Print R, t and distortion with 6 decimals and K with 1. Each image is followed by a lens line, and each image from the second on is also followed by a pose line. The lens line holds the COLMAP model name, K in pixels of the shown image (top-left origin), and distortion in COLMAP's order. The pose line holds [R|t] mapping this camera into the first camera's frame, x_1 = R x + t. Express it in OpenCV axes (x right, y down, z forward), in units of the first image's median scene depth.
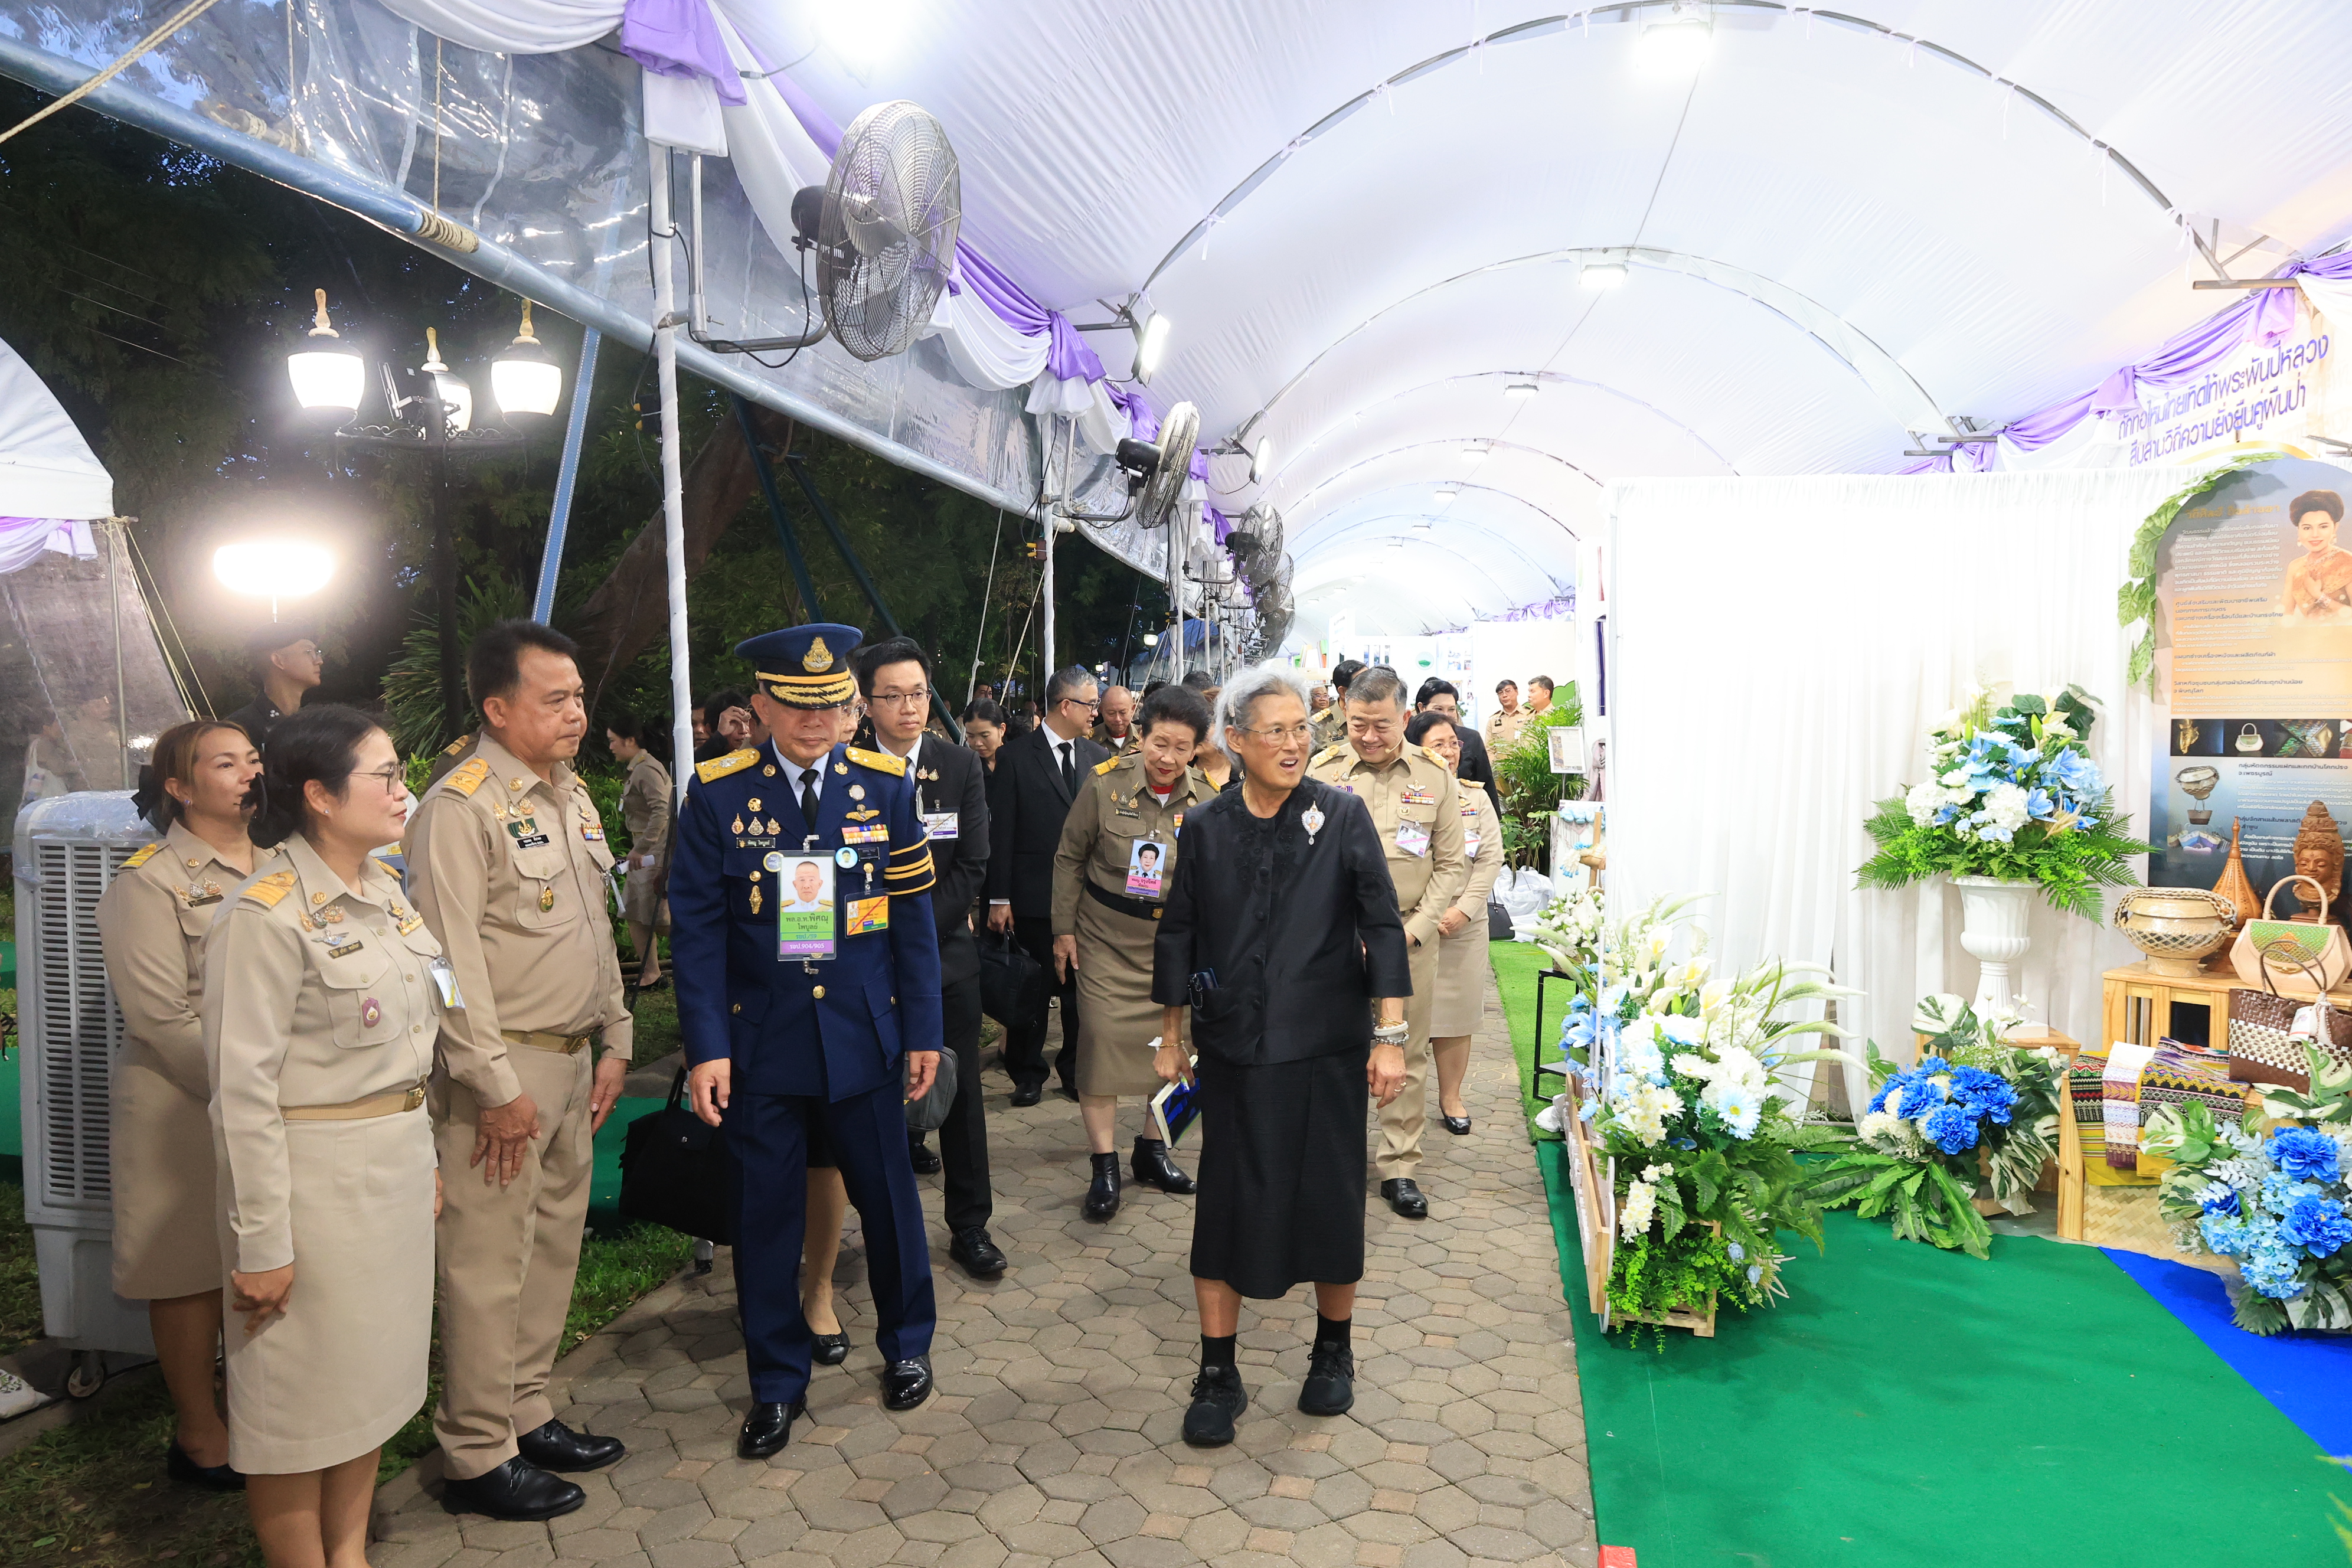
lens RADIAL K [[1611.3, 0, 1185.0], [0, 1611.3, 745.5], [0, 0, 1]] dist [-0.018990, 0.001370]
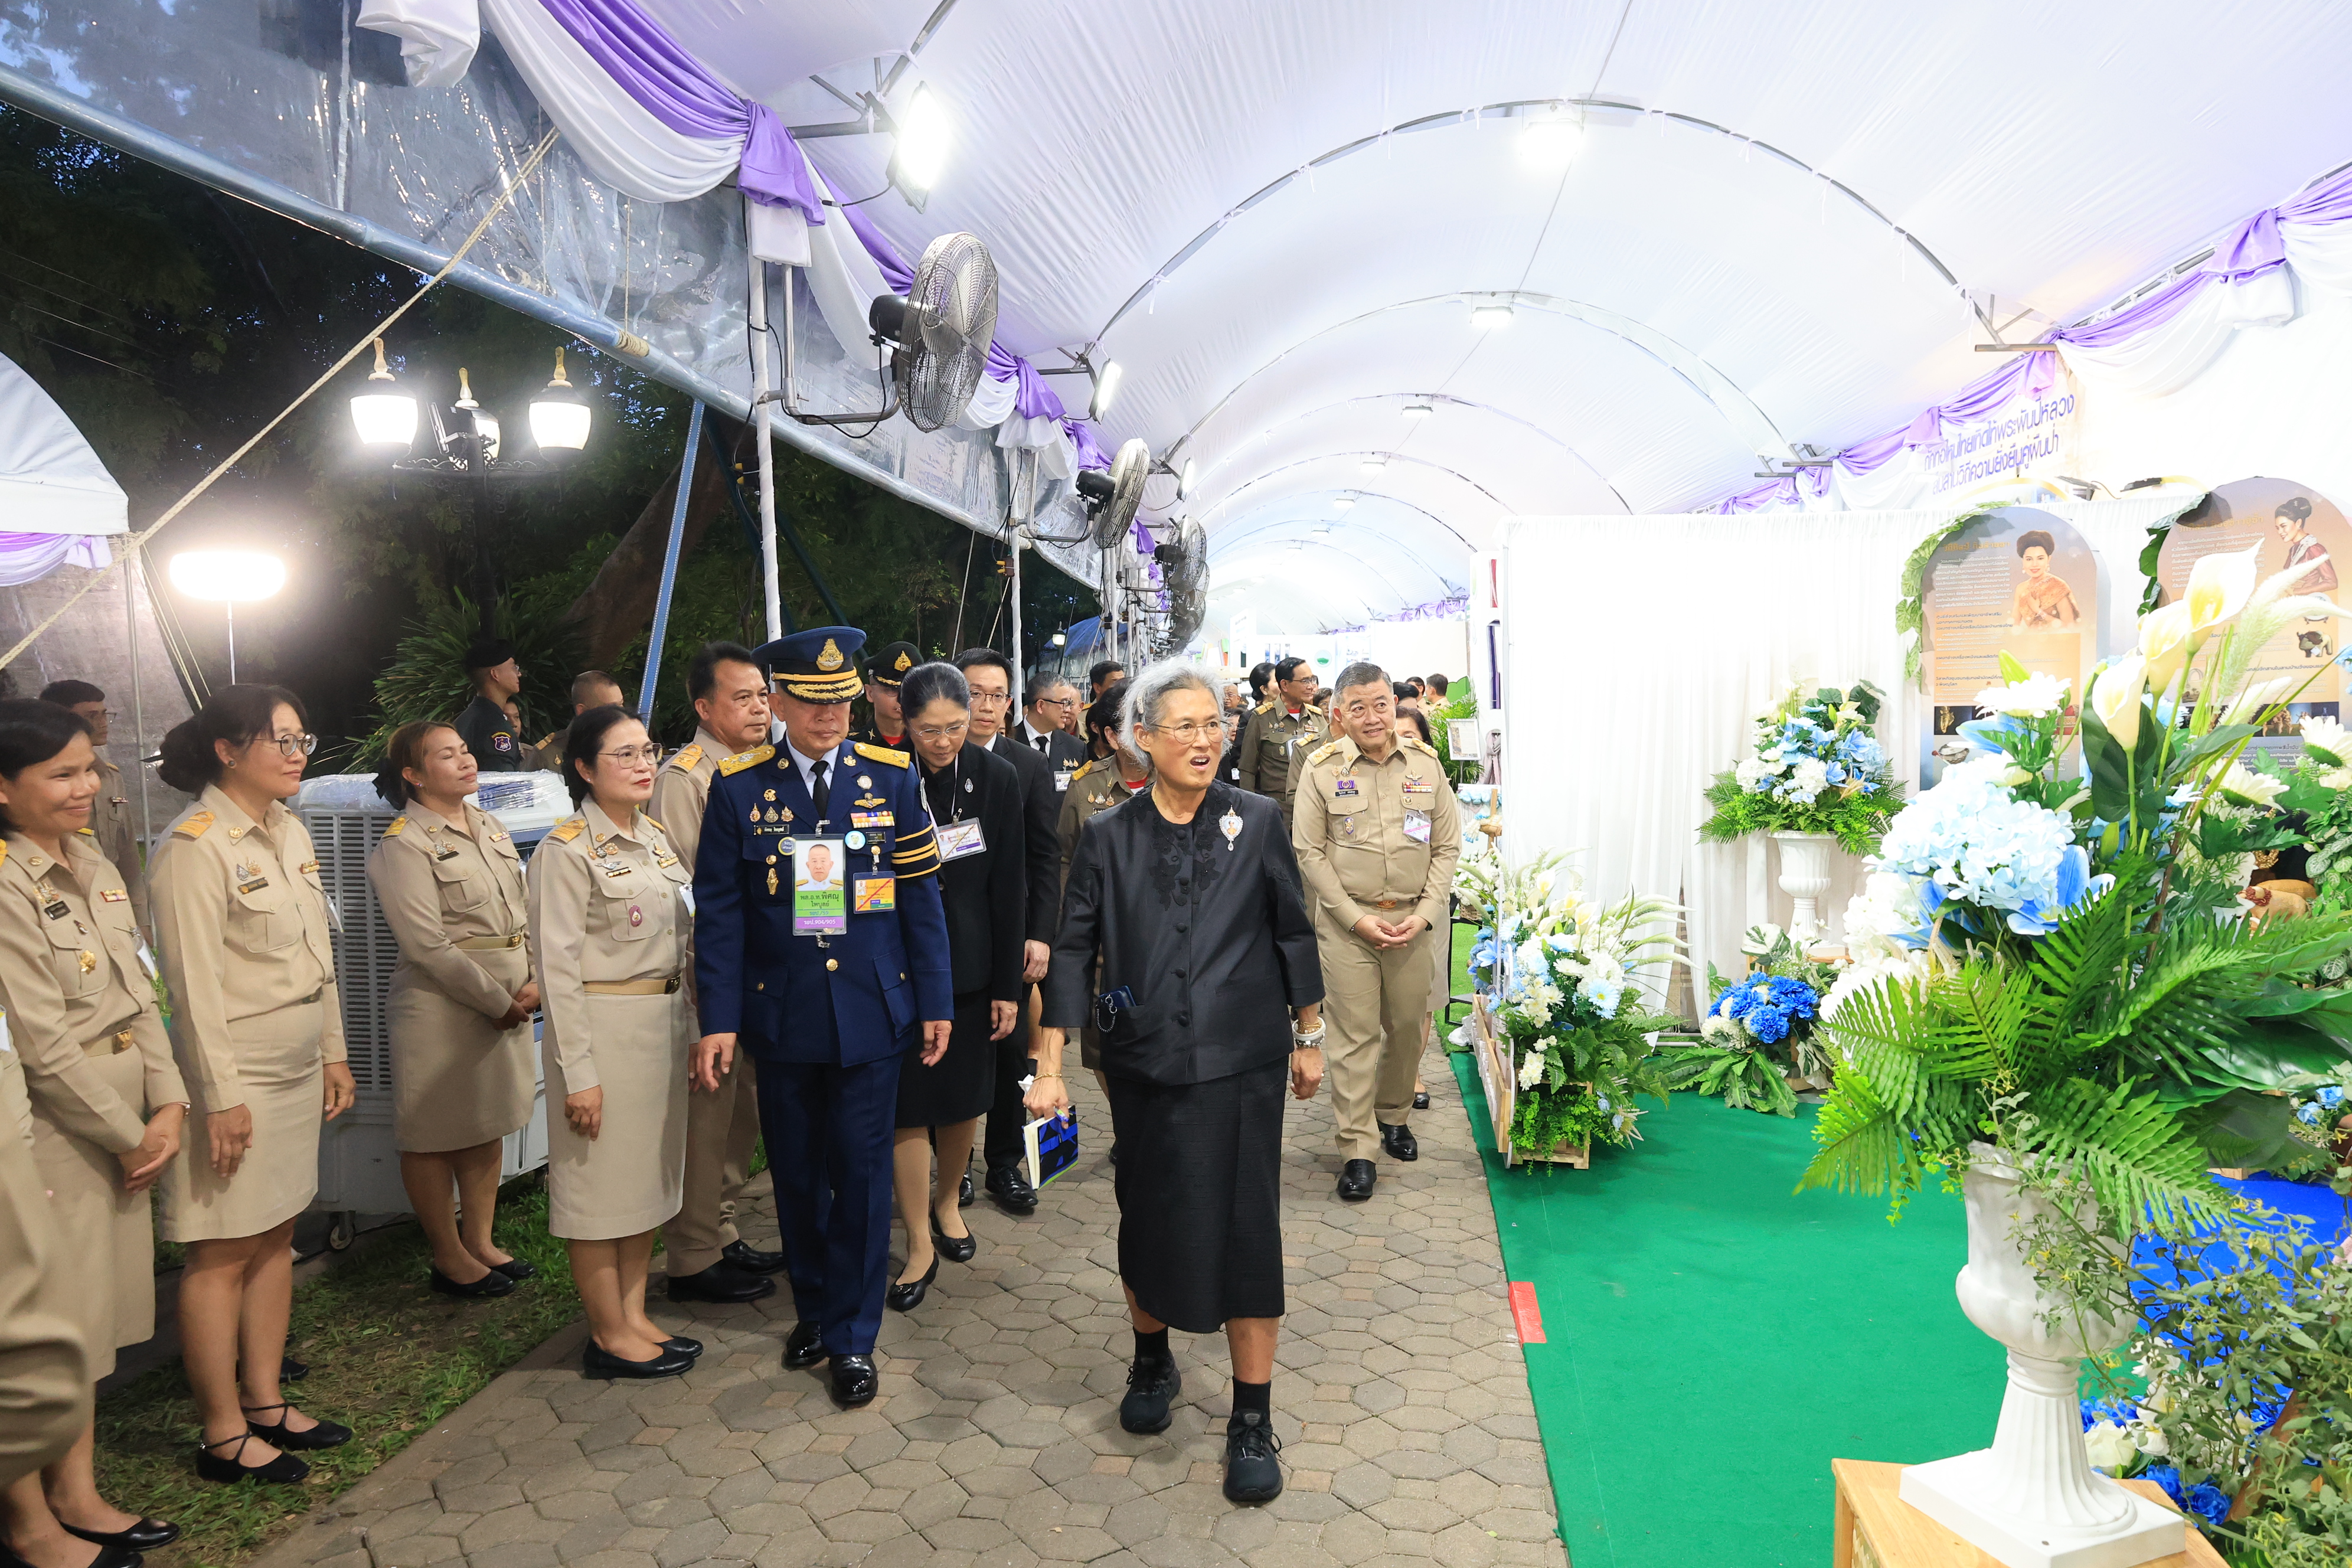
lens RADIAL K [[1611.3, 0, 1200.8], [0, 1611.3, 733.9], [0, 0, 1]] dist [-0.018990, 0.001370]
pose [[0.997073, -0.008707, 0.075955, -0.050451], [0.009125, 0.999945, -0.005149, 0.004748], [-0.075906, 0.005827, 0.997098, -0.173136]]
